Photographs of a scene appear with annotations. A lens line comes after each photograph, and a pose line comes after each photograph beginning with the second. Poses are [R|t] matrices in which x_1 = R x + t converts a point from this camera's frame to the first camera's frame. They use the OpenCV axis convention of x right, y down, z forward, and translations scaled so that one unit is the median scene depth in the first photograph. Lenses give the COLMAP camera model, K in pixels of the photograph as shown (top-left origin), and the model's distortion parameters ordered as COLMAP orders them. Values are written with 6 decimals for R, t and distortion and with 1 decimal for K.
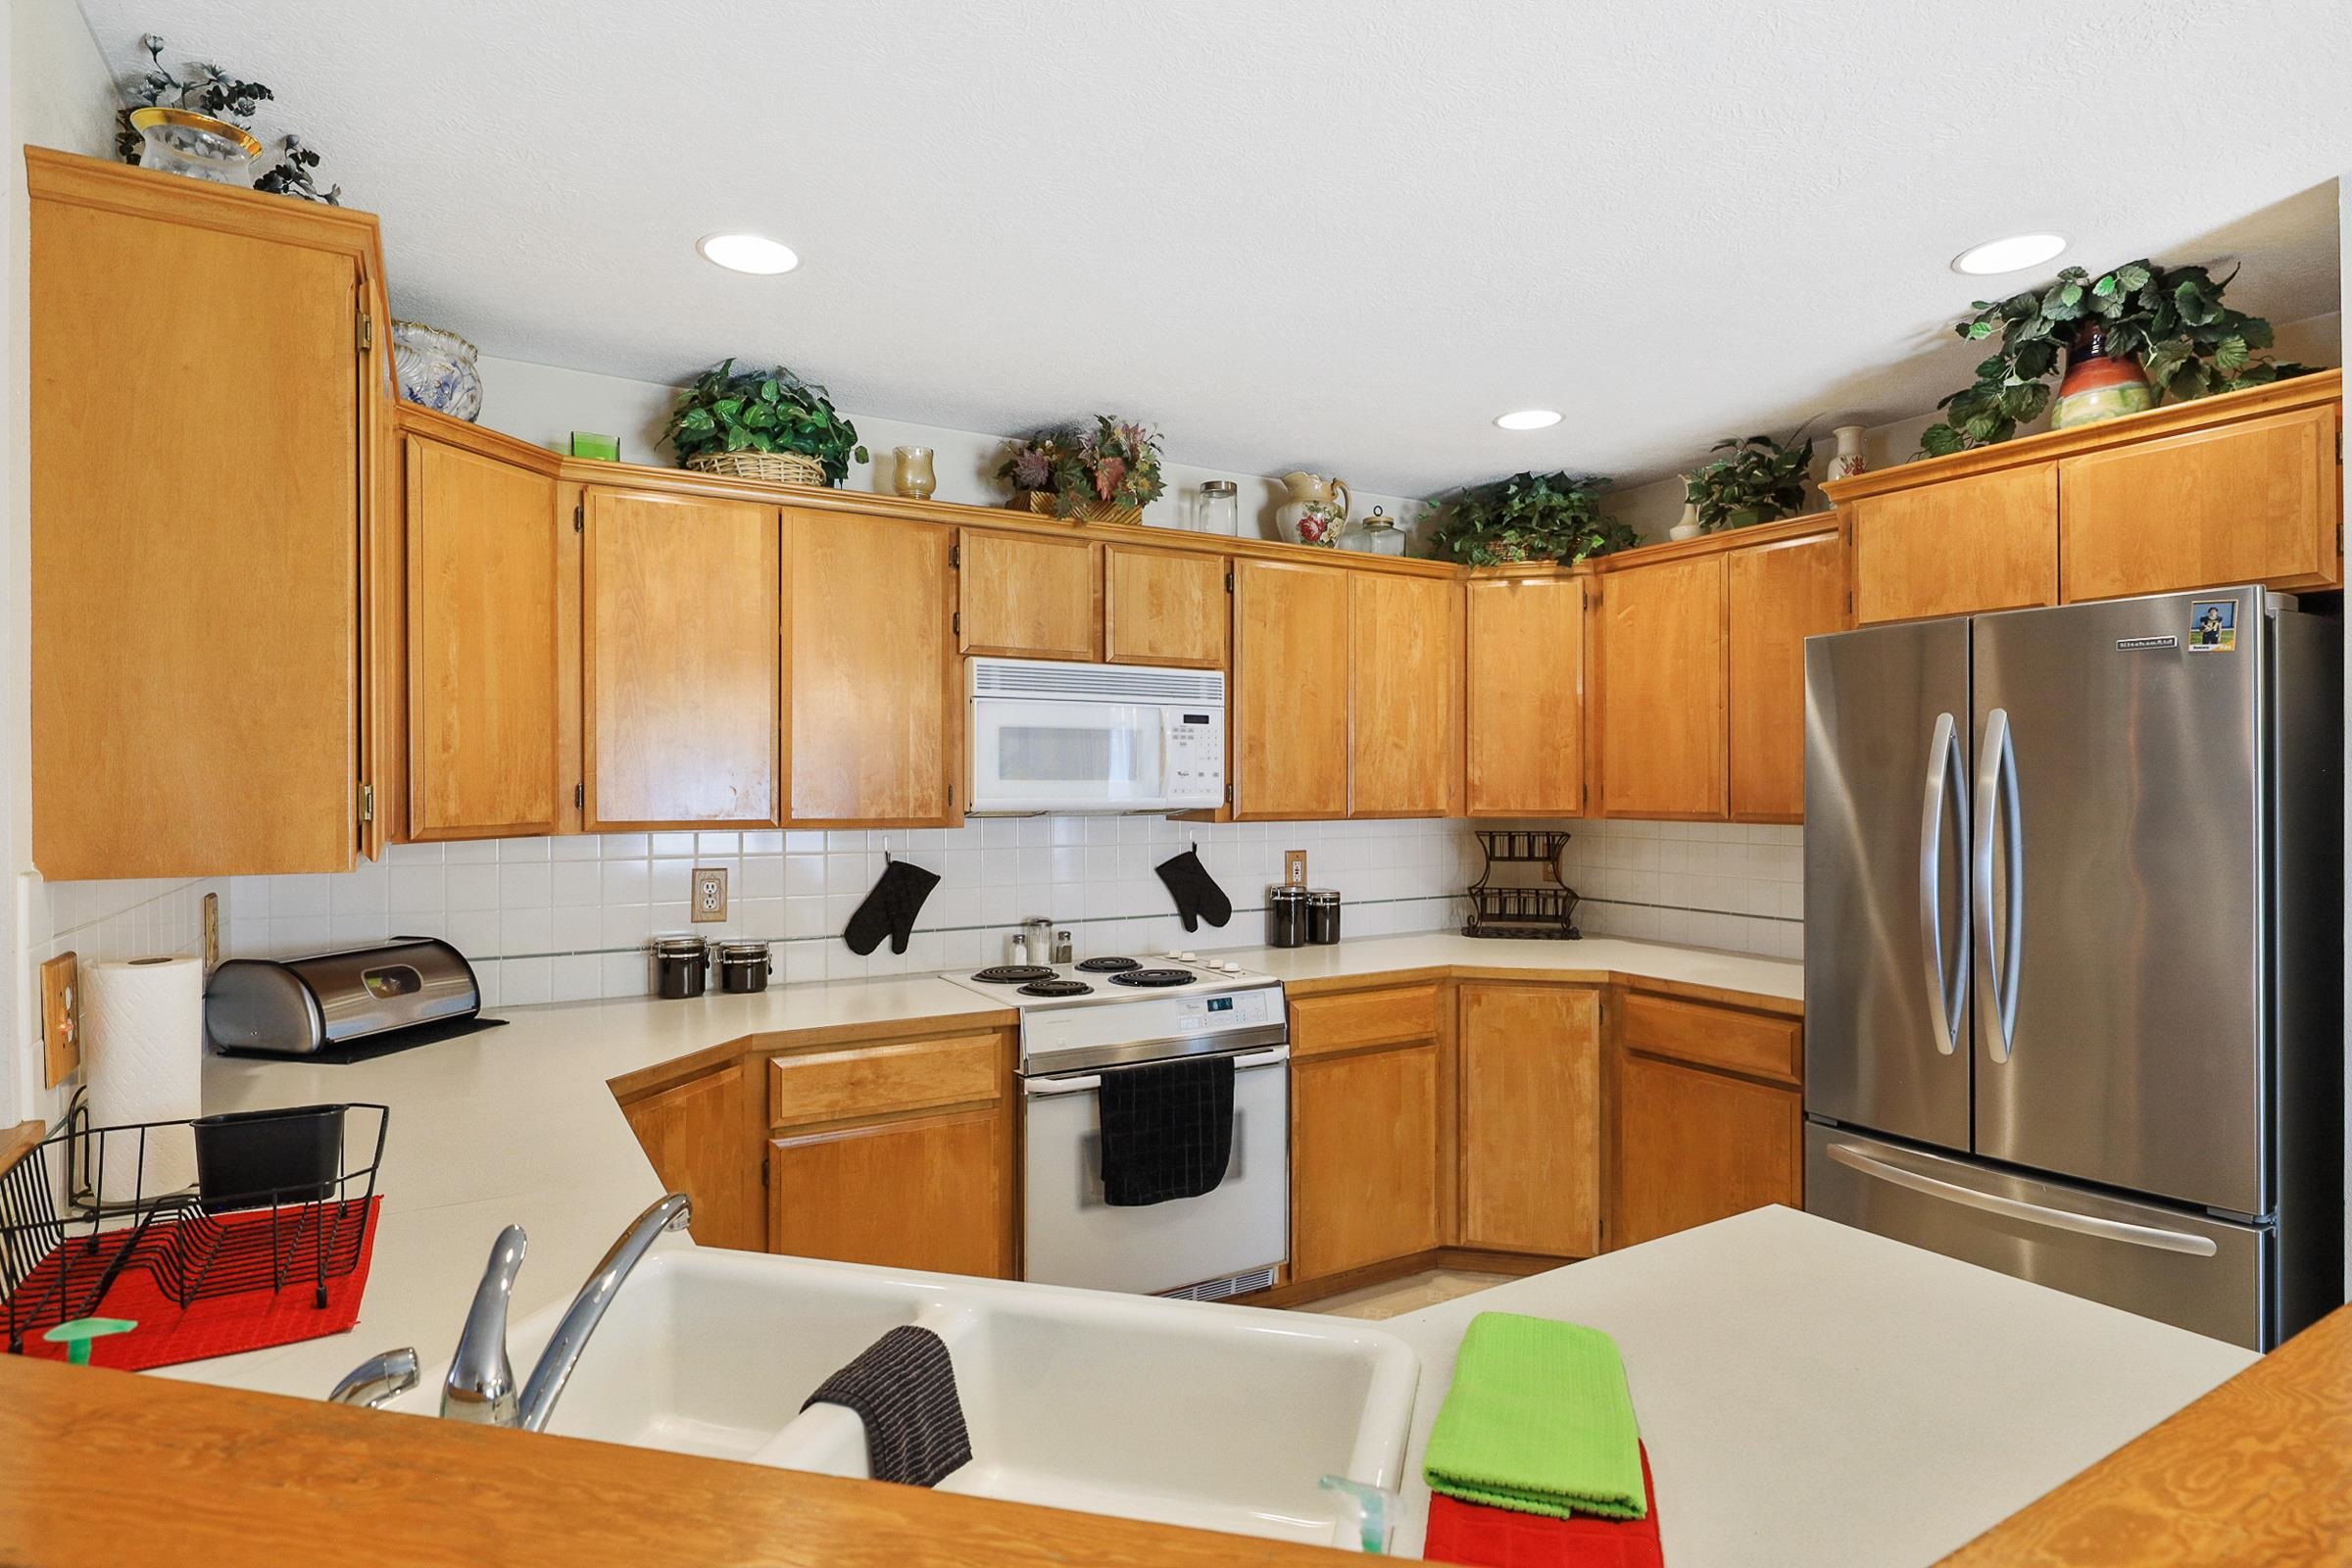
lens RADIAL K [[1260.4, 0, 1189.7], [0, 1260.4, 795.9], [0, 0, 1]] dist [-0.007117, -0.002161]
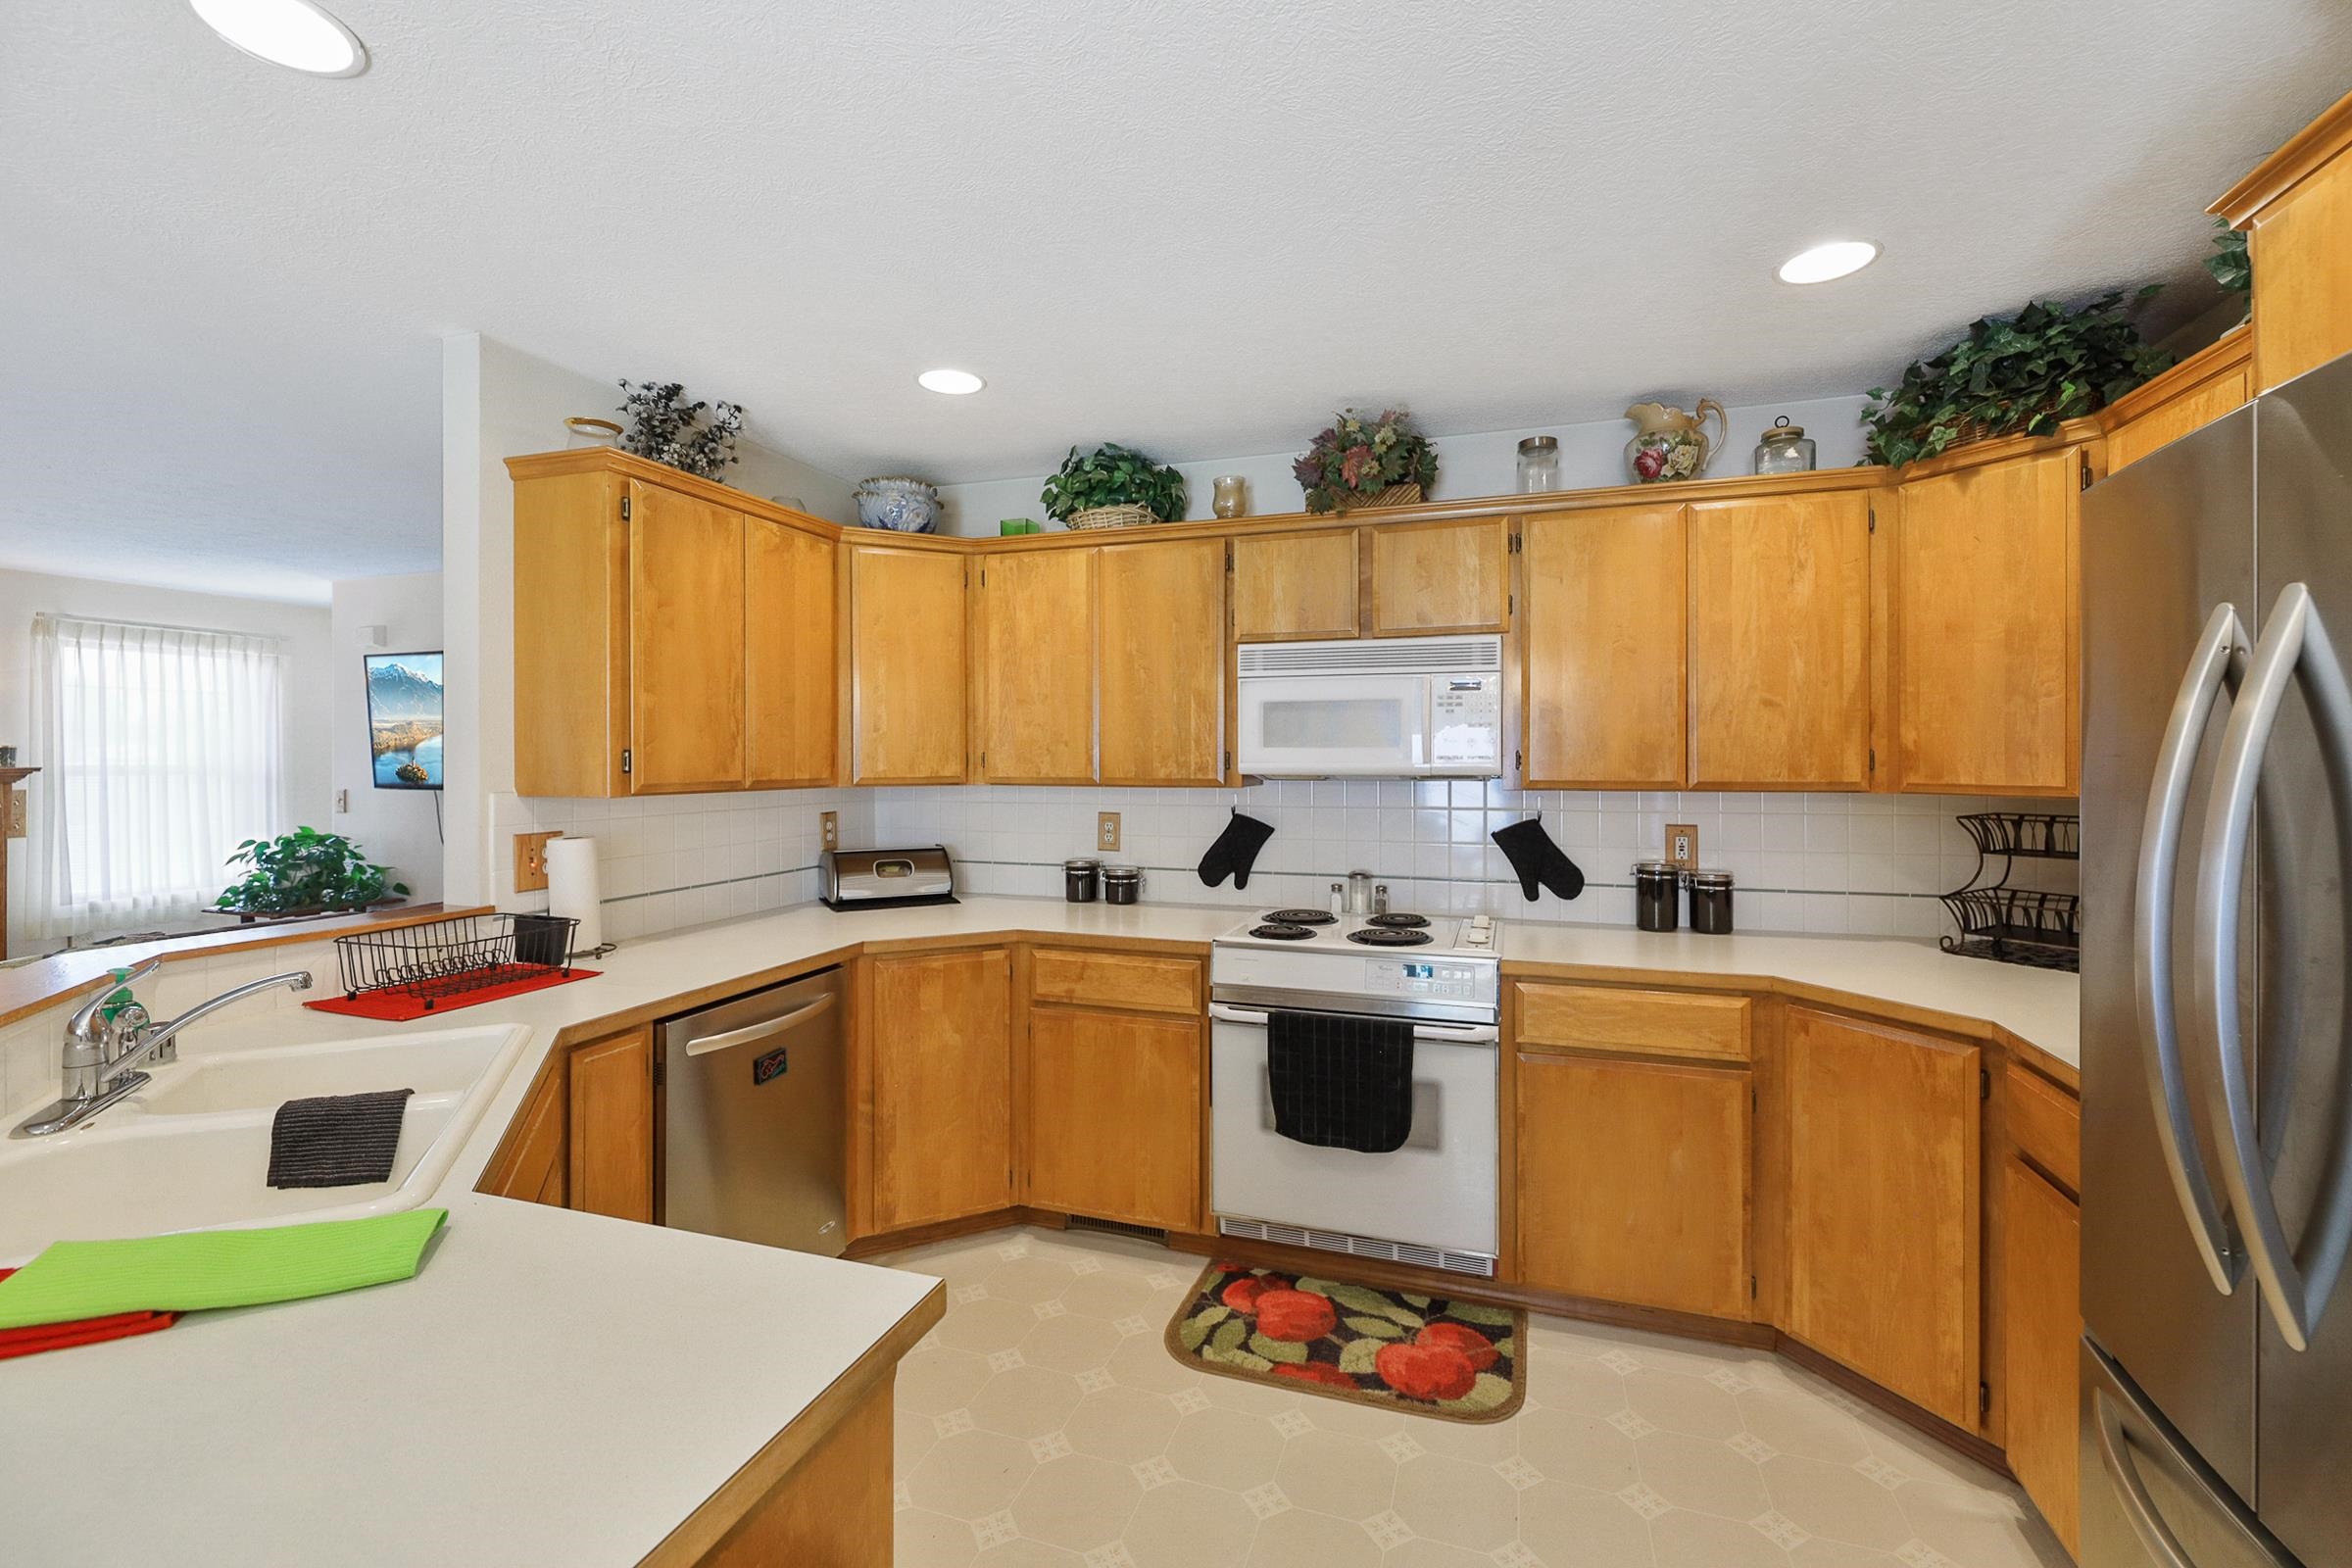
lens RADIAL K [[993.2, 0, 1179.5], [0, 993.2, 760.2], [0, 0, 1]] dist [-0.003824, -0.001522]
pose [[0.641425, 0.004024, -0.767175, 0.482373], [-0.005446, 0.999985, 0.000691, -0.001104], [0.767167, 0.003735, 0.641437, 0.333711]]
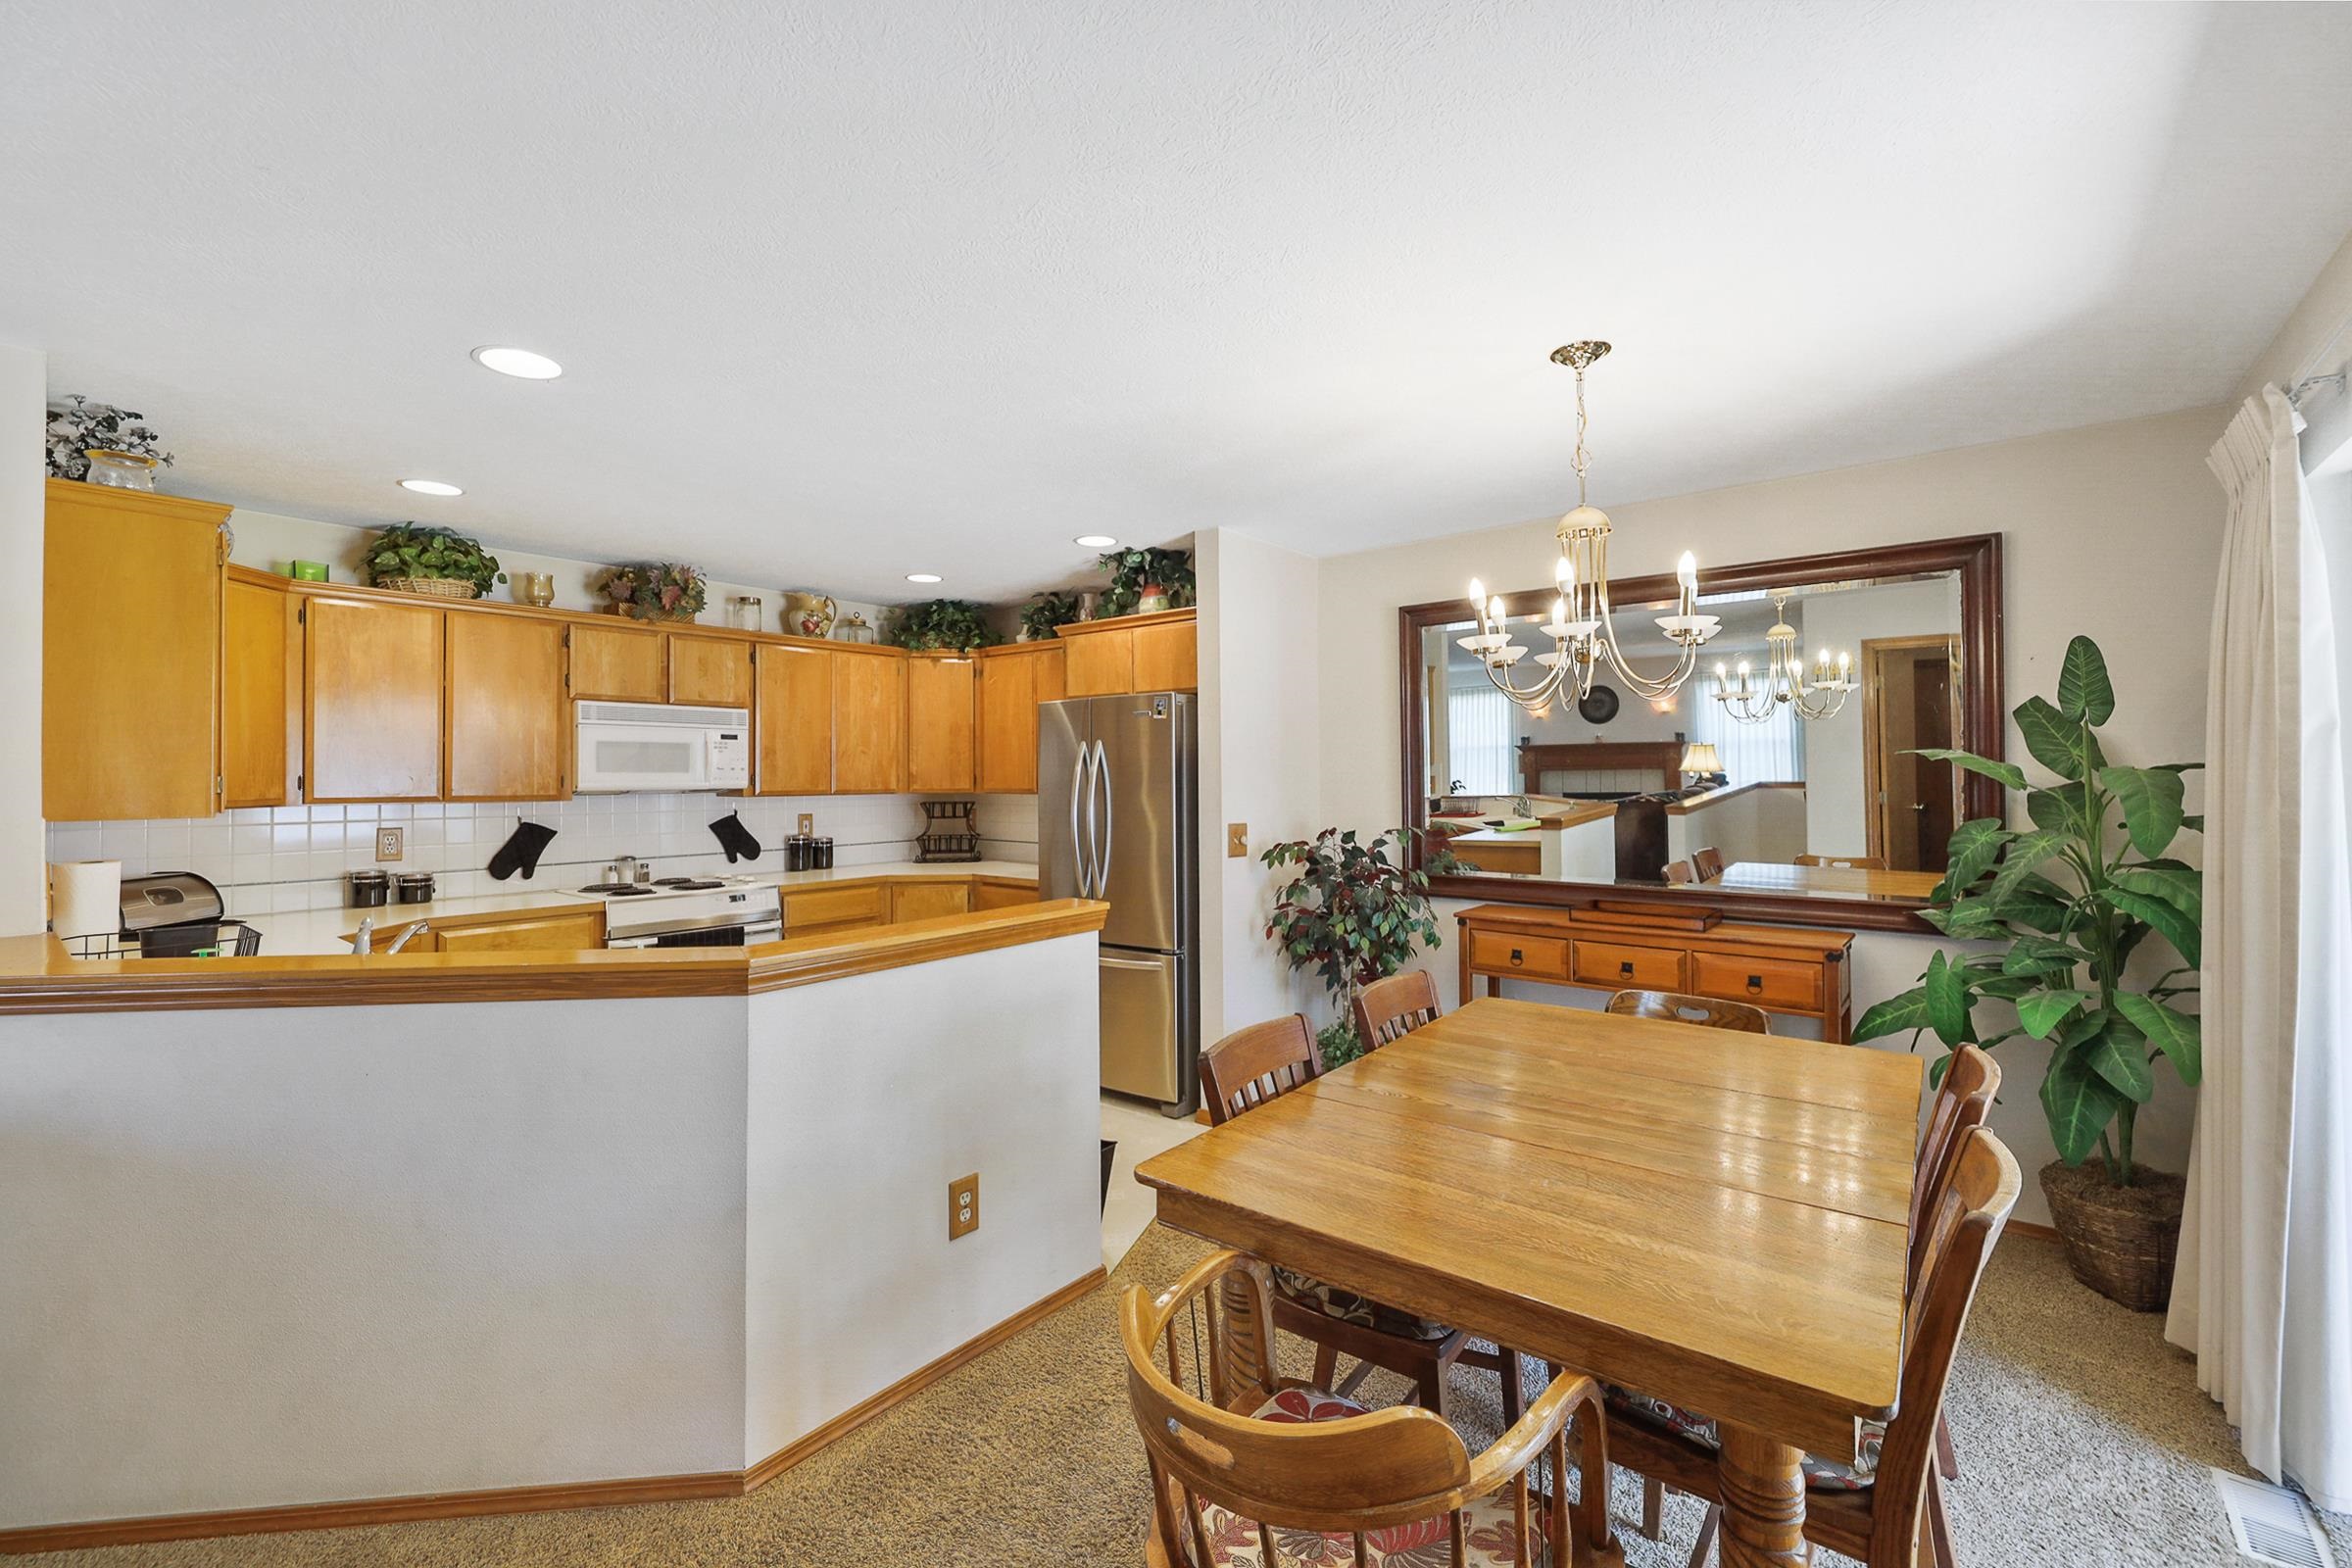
lens RADIAL K [[993.2, 0, 1195.3], [0, 993.2, 766.0], [0, 0, 1]] dist [-0.003824, -0.001522]
pose [[0.937234, 0.000272, 0.348701, 0.134519], [0.005729, 0.999853, -0.016180, 0.004849], [-0.348654, 0.017163, 0.937094, -0.515365]]
